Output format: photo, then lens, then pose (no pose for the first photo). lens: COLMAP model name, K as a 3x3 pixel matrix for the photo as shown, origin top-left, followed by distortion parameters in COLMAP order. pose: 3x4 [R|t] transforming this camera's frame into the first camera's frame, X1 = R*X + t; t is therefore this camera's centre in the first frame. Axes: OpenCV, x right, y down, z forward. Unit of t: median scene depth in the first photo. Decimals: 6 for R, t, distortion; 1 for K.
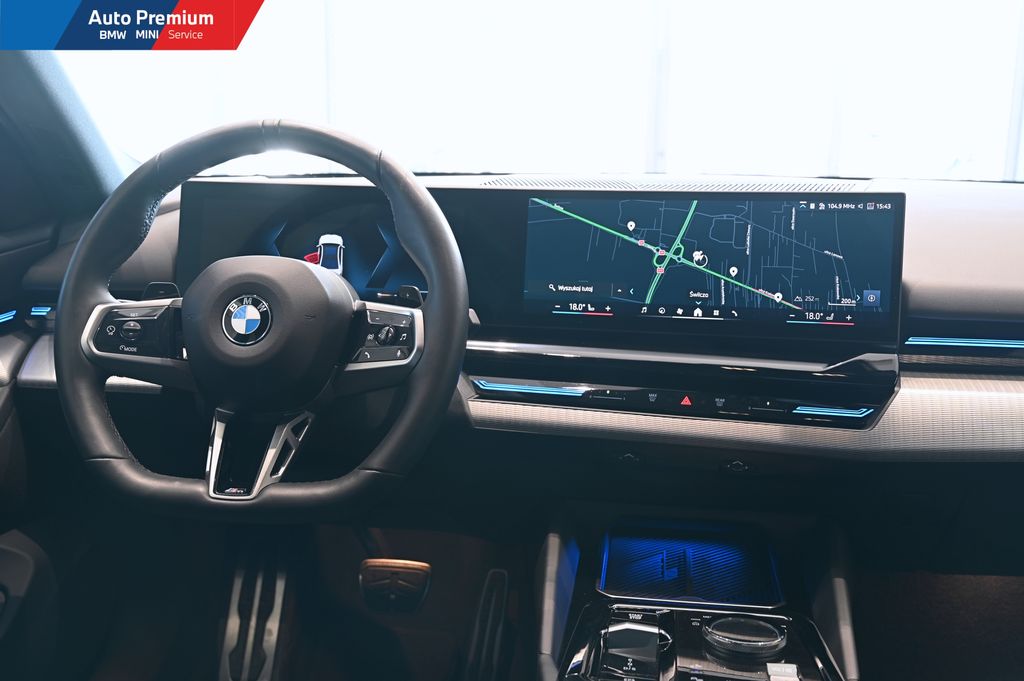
lens RADIAL K [[1043.1, 0, 511.1], [0, 1043.1, 341.5], [0, 0, 1]] dist [-0.016286, 0.000000]
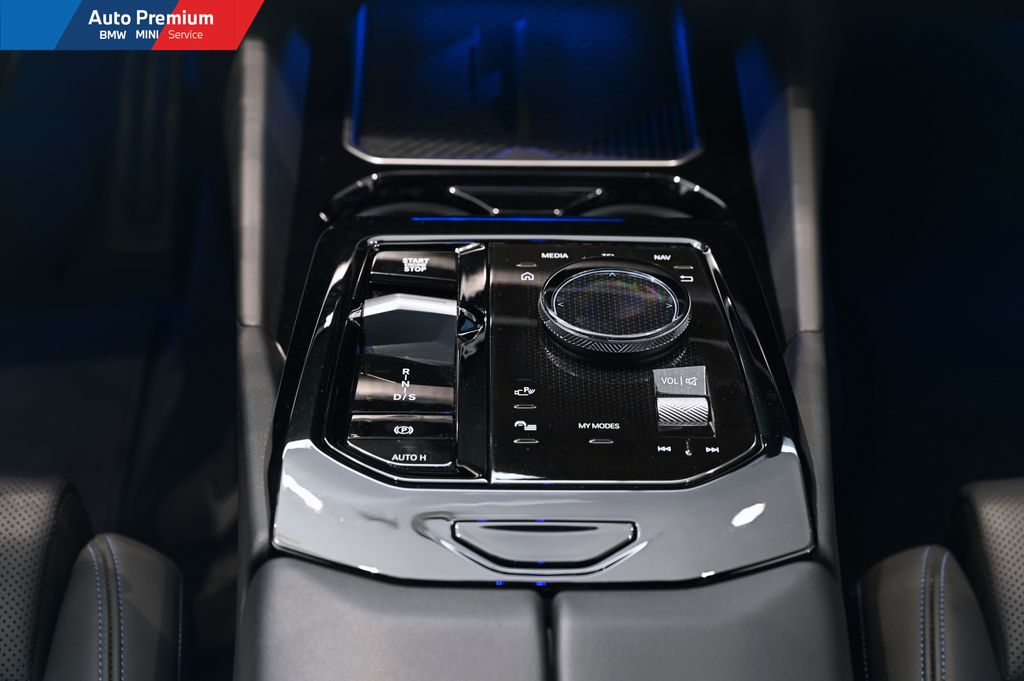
lens RADIAL K [[2057.9, 0, 503.4], [0, 2057.9, 342.2], [0, 0, 1]] dist [0.028419, 0.000000]
pose [[0.988828, -0.091936, 0.117329, 0.032078], [0.022539, 0.870308, 0.491992, -0.180411], [-0.147344, -0.483851, 0.862657, 0.063475]]
